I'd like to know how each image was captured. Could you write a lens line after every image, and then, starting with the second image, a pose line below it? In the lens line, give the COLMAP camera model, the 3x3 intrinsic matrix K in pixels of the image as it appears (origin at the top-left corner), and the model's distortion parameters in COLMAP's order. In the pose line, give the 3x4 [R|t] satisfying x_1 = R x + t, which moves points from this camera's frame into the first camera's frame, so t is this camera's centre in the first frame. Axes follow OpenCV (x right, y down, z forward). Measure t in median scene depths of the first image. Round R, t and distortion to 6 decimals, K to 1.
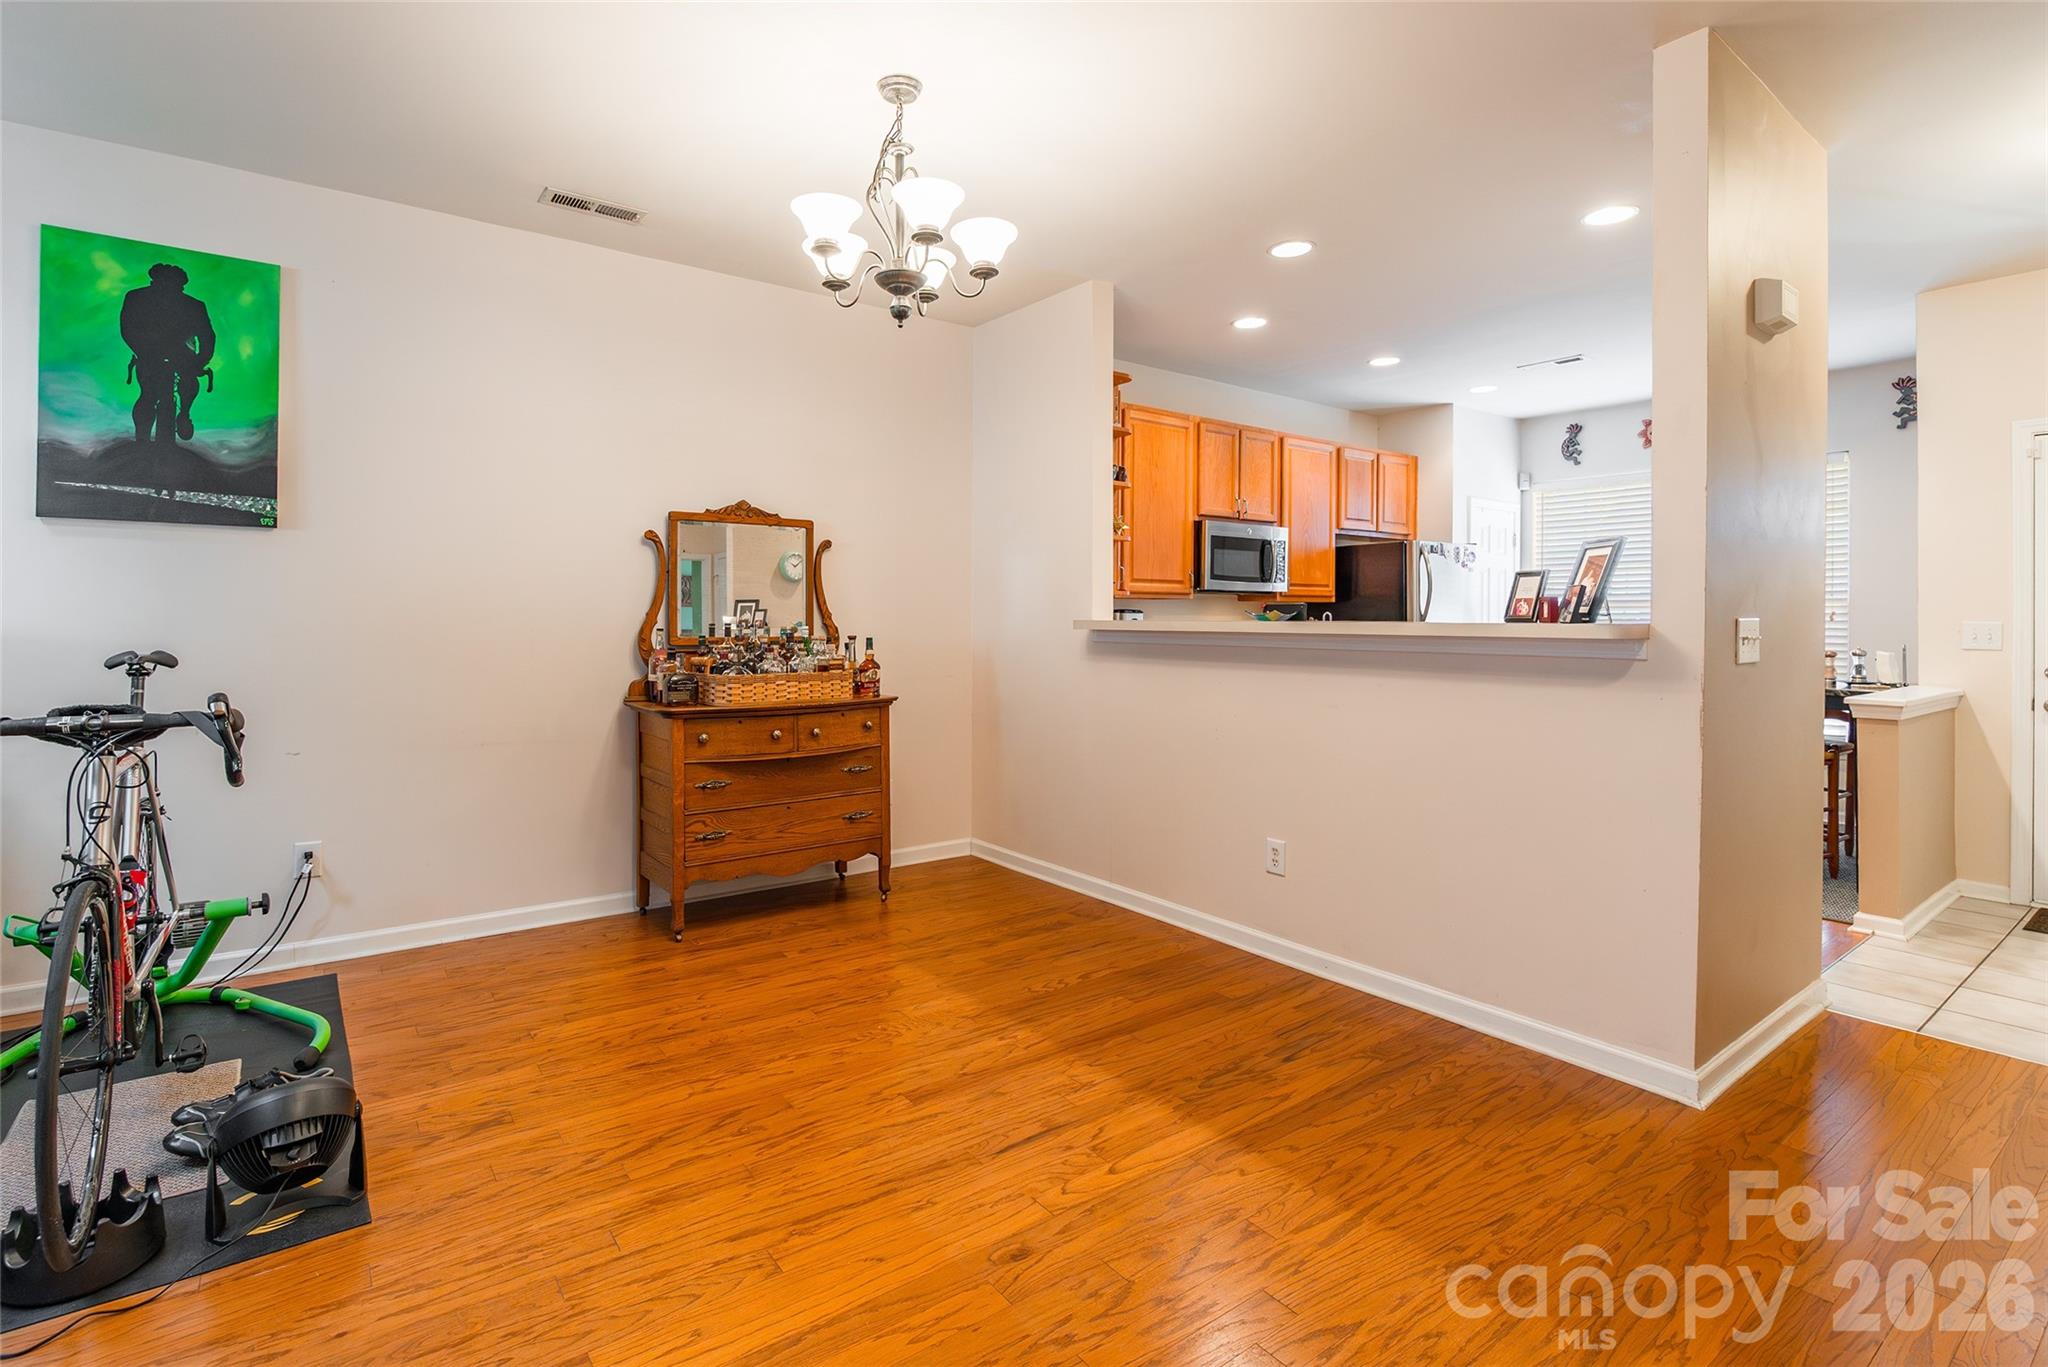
lens RADIAL K [[952.4, 0, 950.8], [0, 952.4, 618.6], [0, 0, 1]] dist [-0.015446, 0.002902]
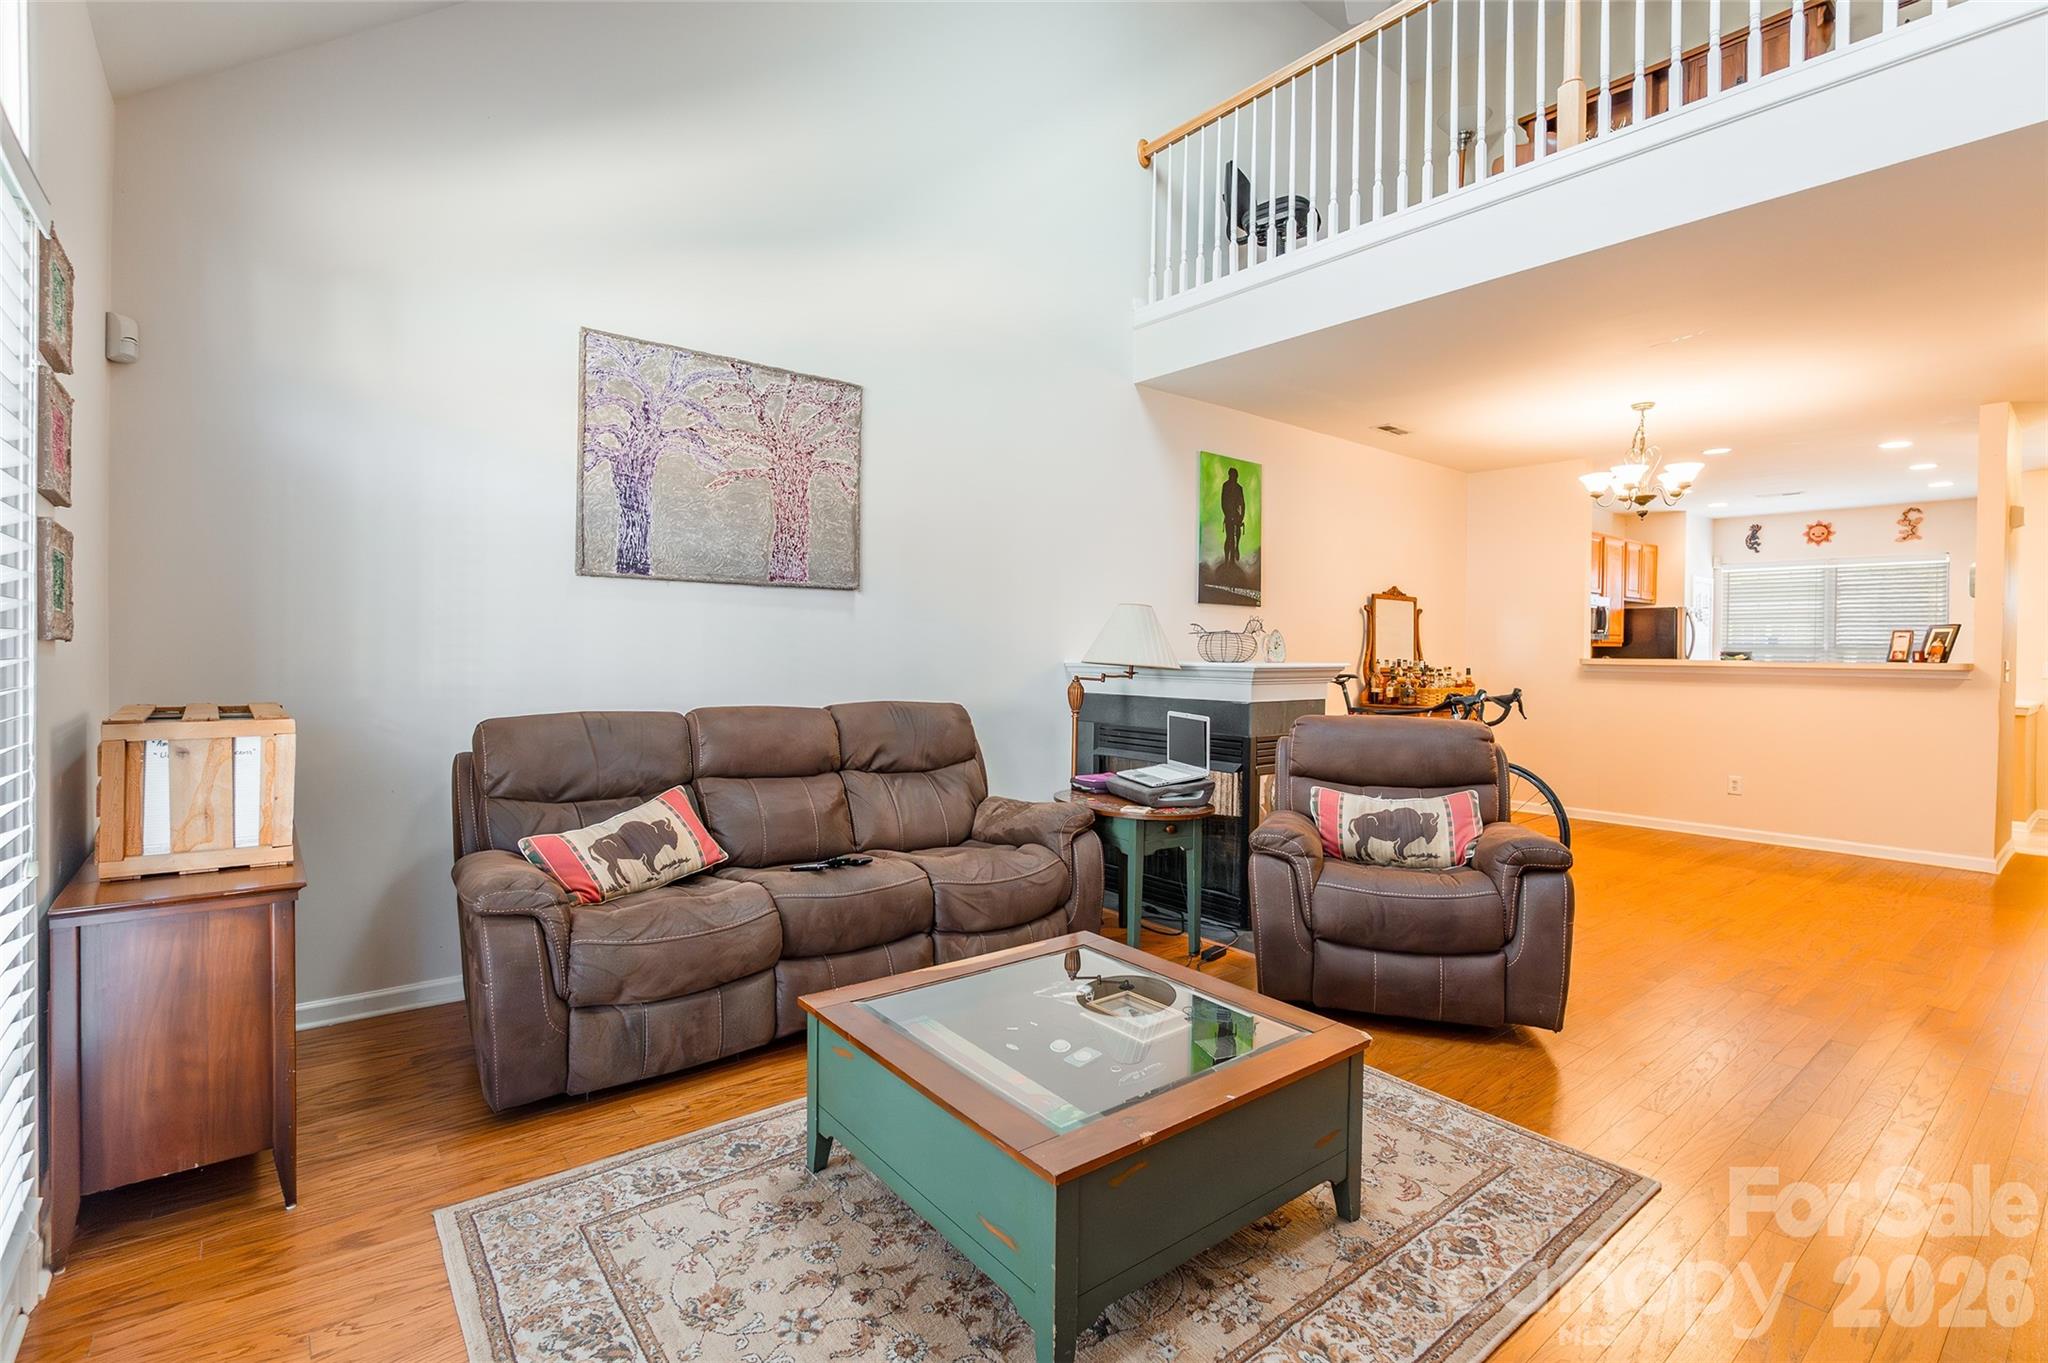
lens RADIAL K [[952.4, 0, 1010.5], [0, 952.4, 666.4], [0, 0, 1]] dist [-0.015446, 0.002902]
pose [[0.997172, 0.005926, 0.074925, -1.361995], [-0.007109, 0.999854, 0.015533, -0.004753], [-0.074822, -0.016022, 0.997068, -0.839675]]
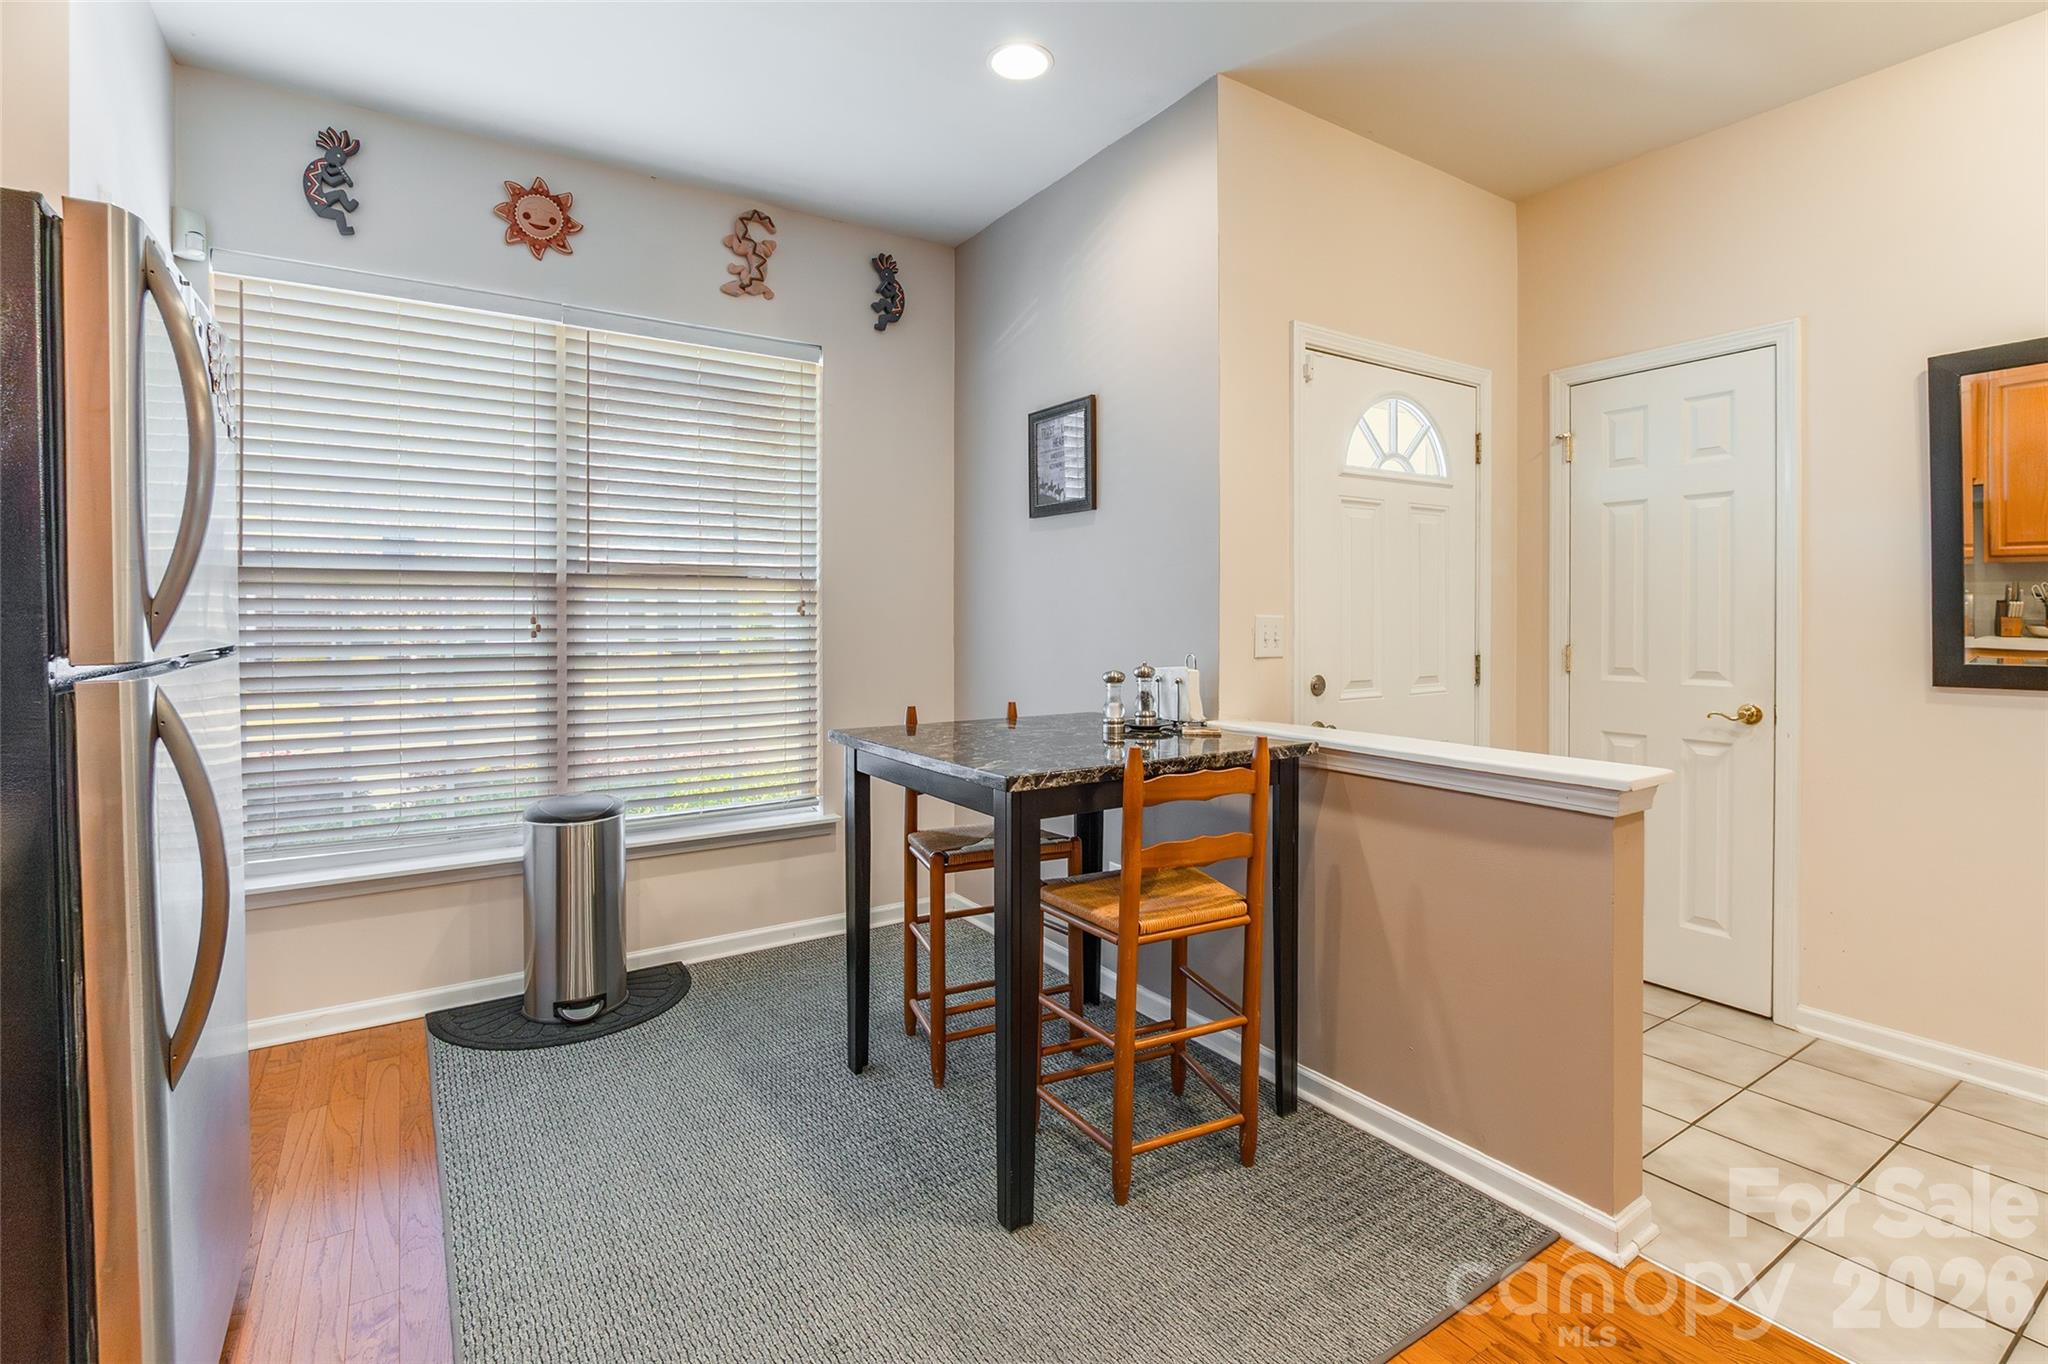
lens RADIAL K [[952.4, 0, 1032.4], [0, 952.4, 626.9], [0, 0, 1]] dist [-0.015446, 0.002902]
pose [[0.017594, -0.015909, 0.999719, 0.606963], [0.007052, 0.999851, 0.015787, 0.000094], [-0.999820, 0.006772, 0.017703, 1.621156]]
